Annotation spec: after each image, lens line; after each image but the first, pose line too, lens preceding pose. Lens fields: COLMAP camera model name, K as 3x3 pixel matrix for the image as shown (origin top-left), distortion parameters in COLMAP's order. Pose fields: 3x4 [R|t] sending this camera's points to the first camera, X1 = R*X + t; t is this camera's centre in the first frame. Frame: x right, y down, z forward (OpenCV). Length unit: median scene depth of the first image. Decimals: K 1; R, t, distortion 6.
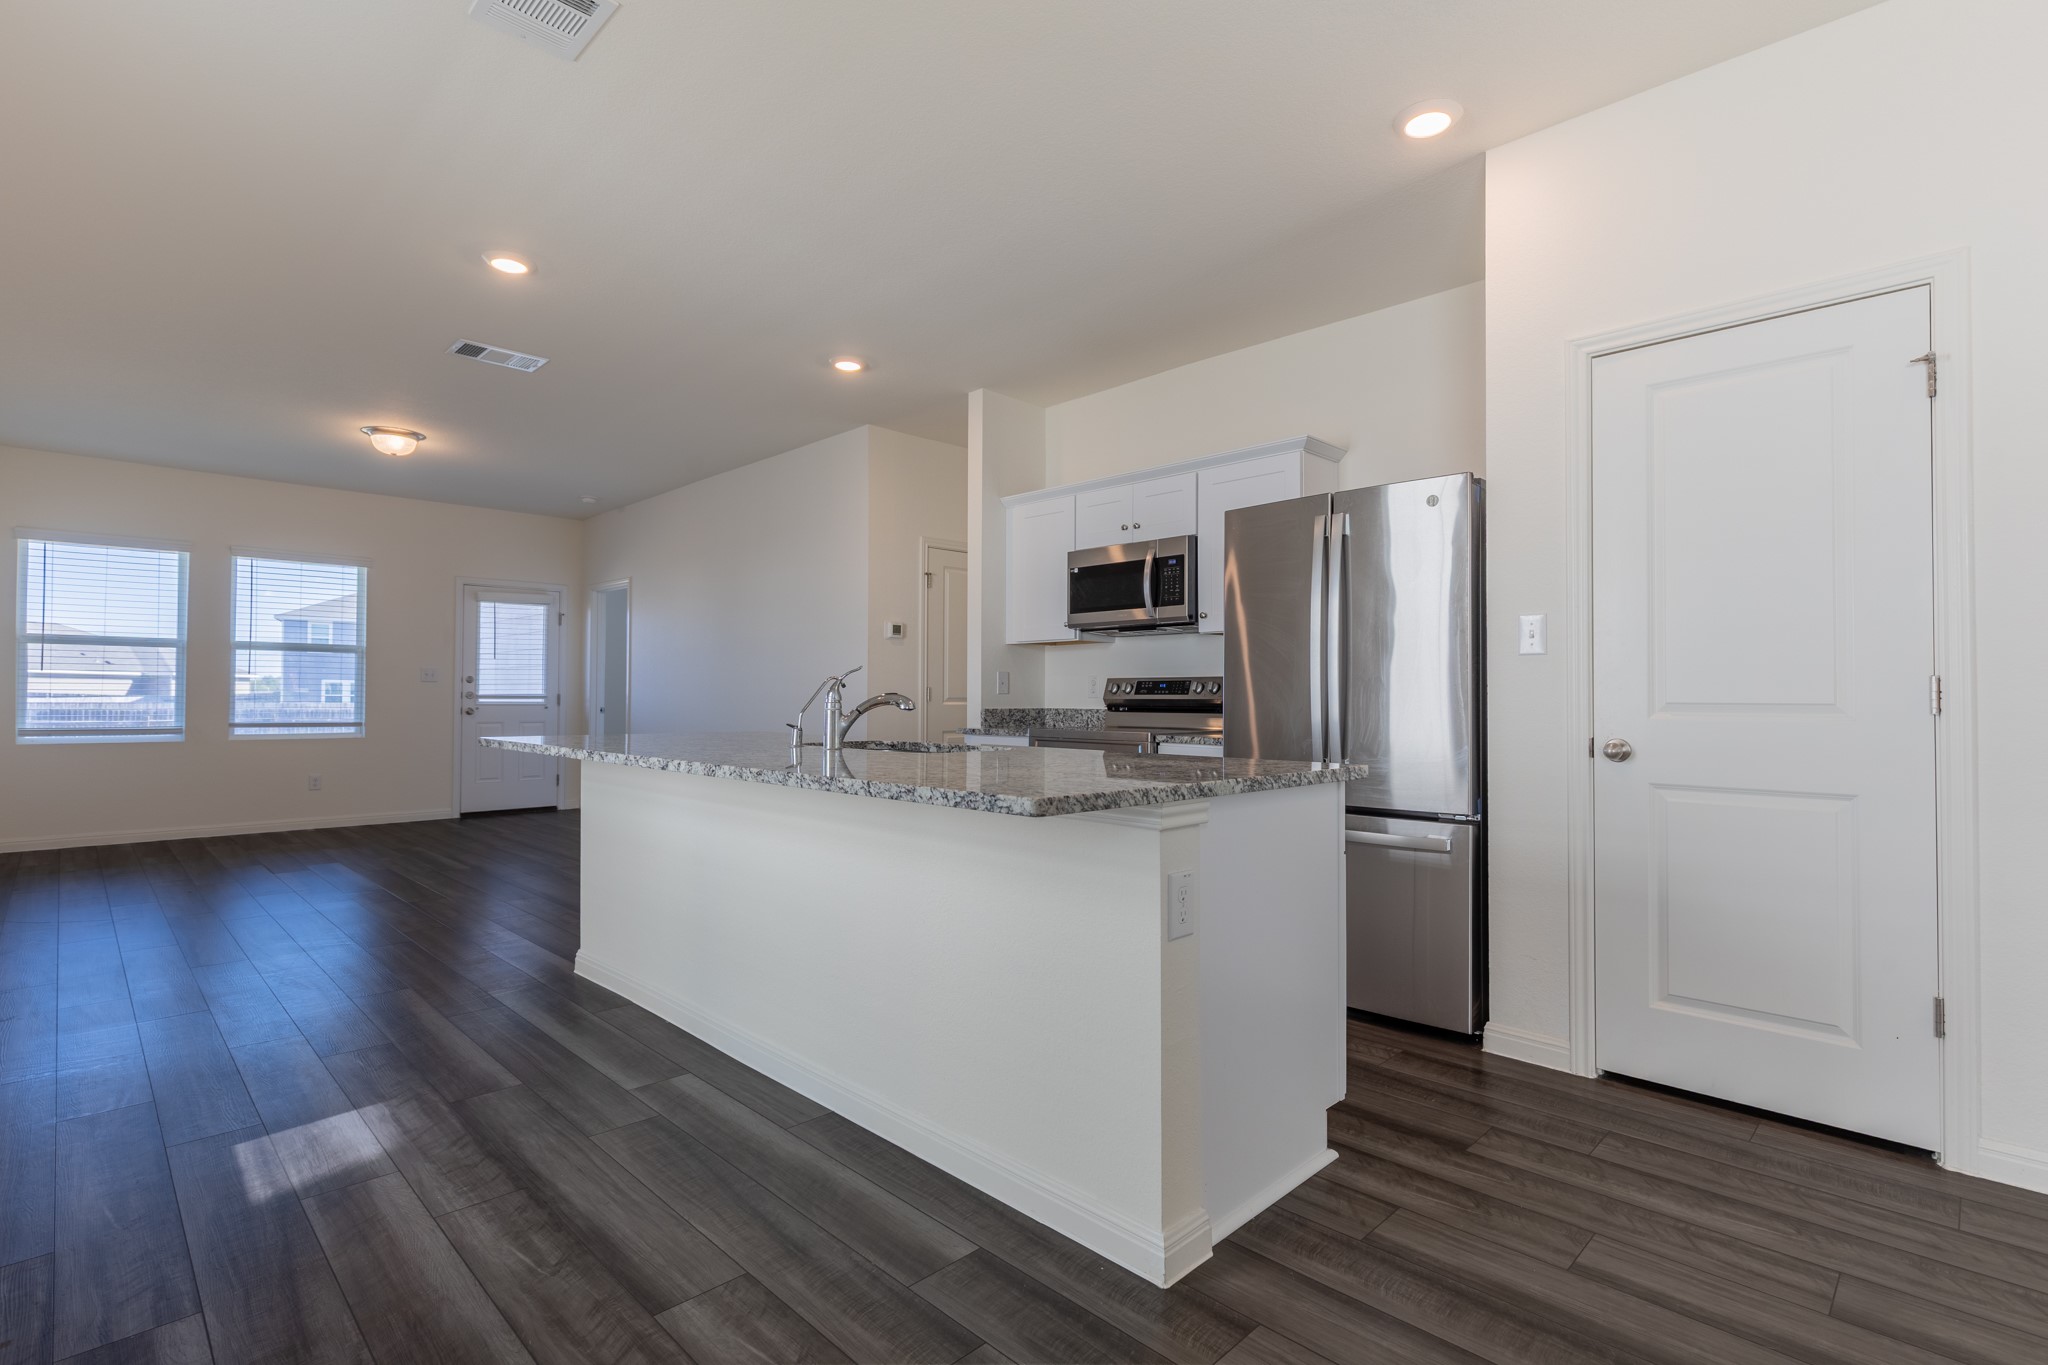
lens RADIAL K [[954.4, 0, 1033.7], [0, 954.4, 681.6], [0, 0, 1]] dist [-0.002308, -0.000564]
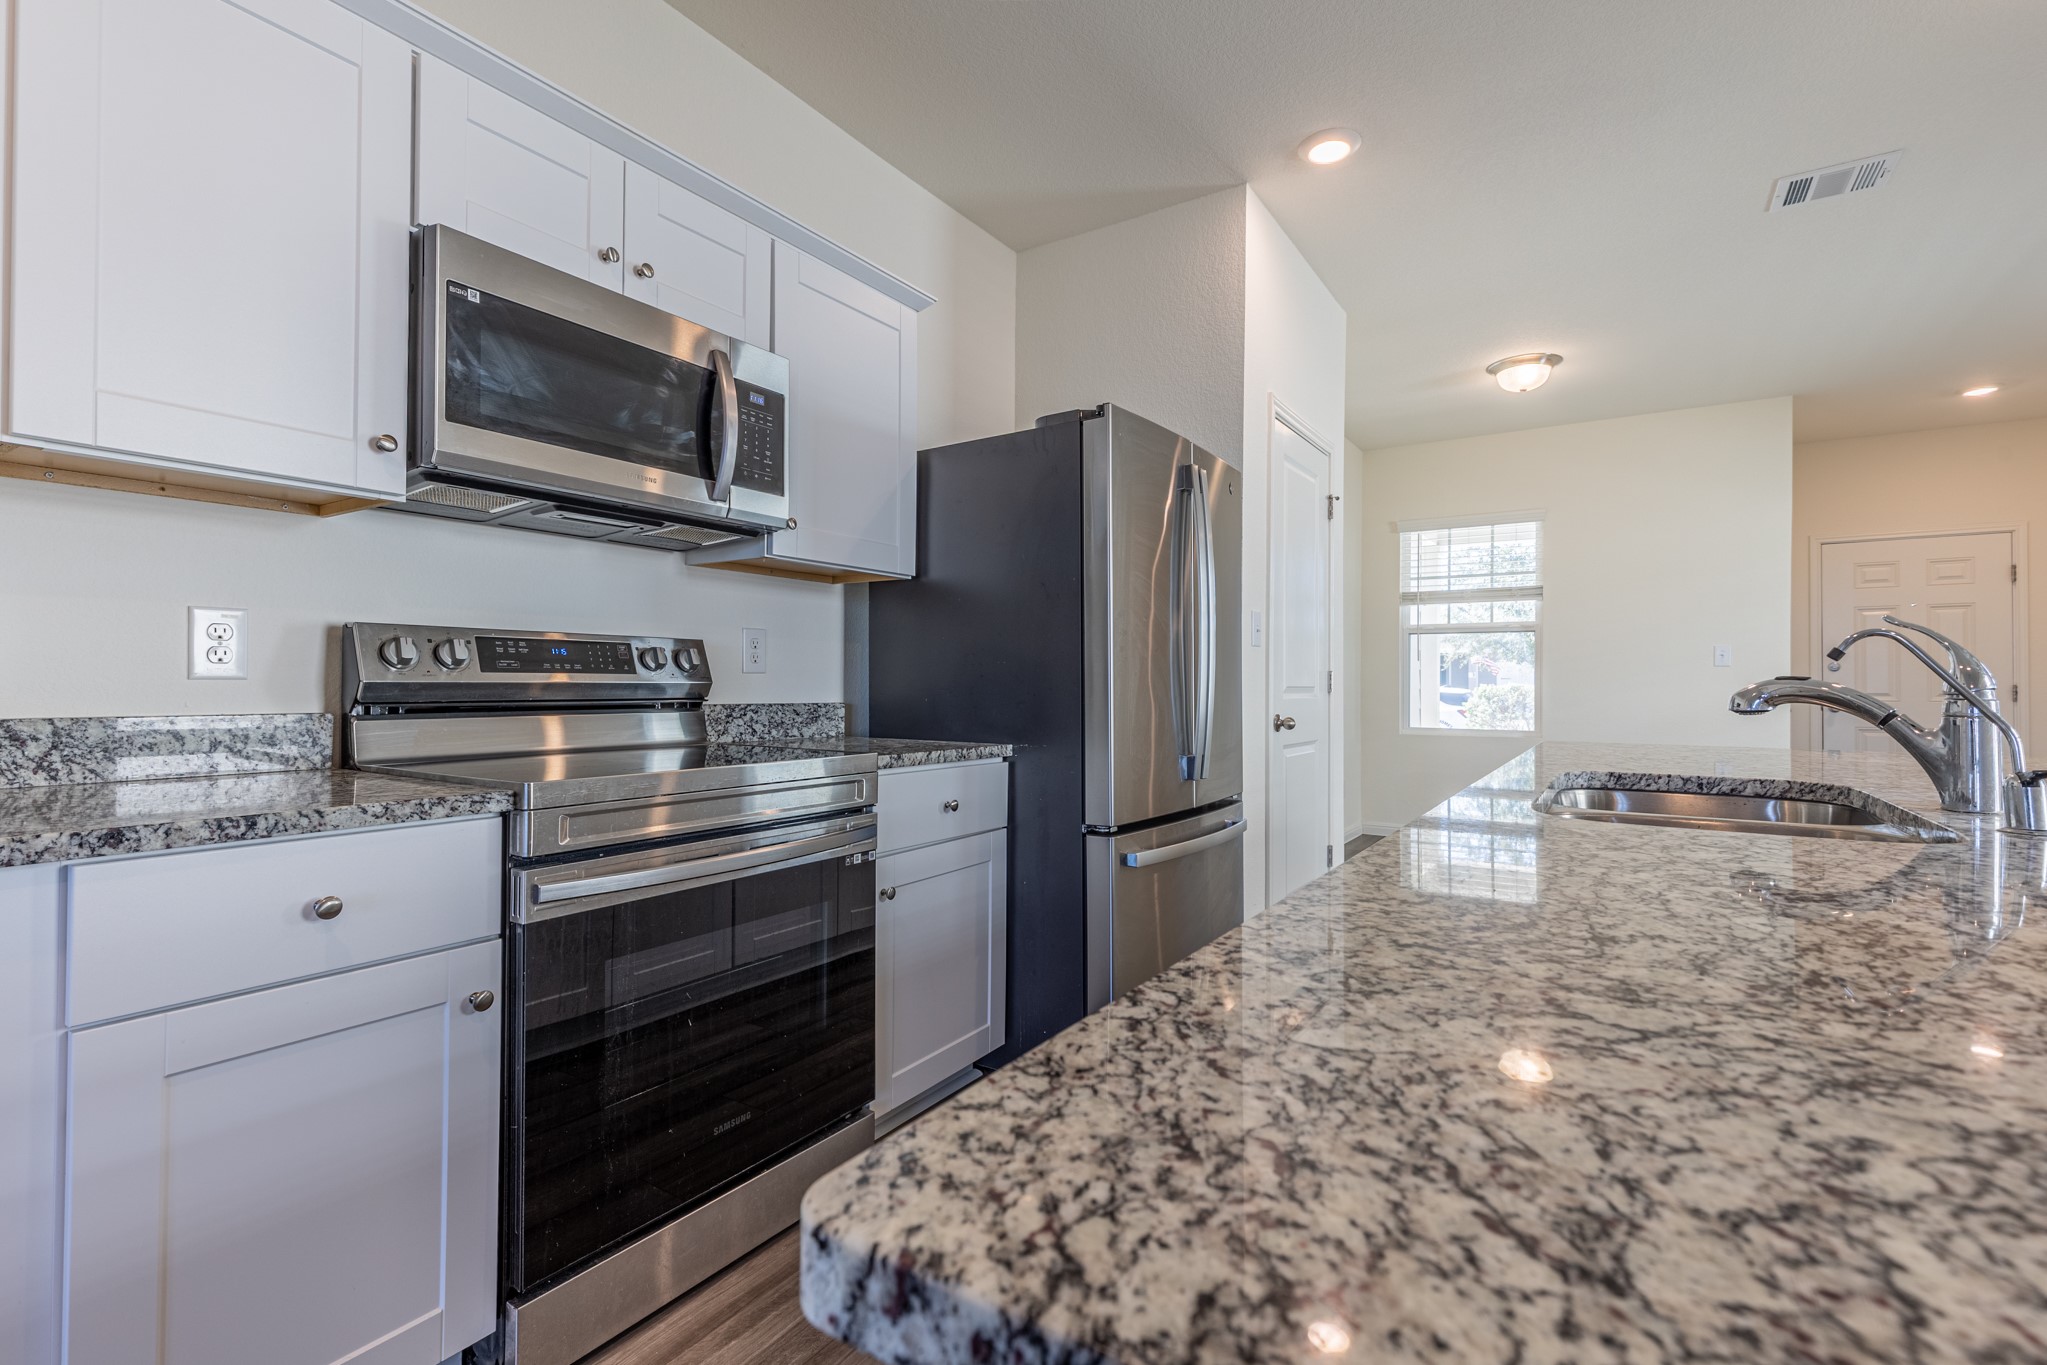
lens RADIAL K [[920.7, 0, 1031.5], [0, 920.7, 678.7], [0, 0, 1]] dist [0.009895, -0.003713]
pose [[-0.205847, 0.001772, 0.978582, -0.199044], [-0.021823, 0.999741, -0.006400, 0.009400], [-0.978341, -0.022673, -0.205756, 0.562975]]
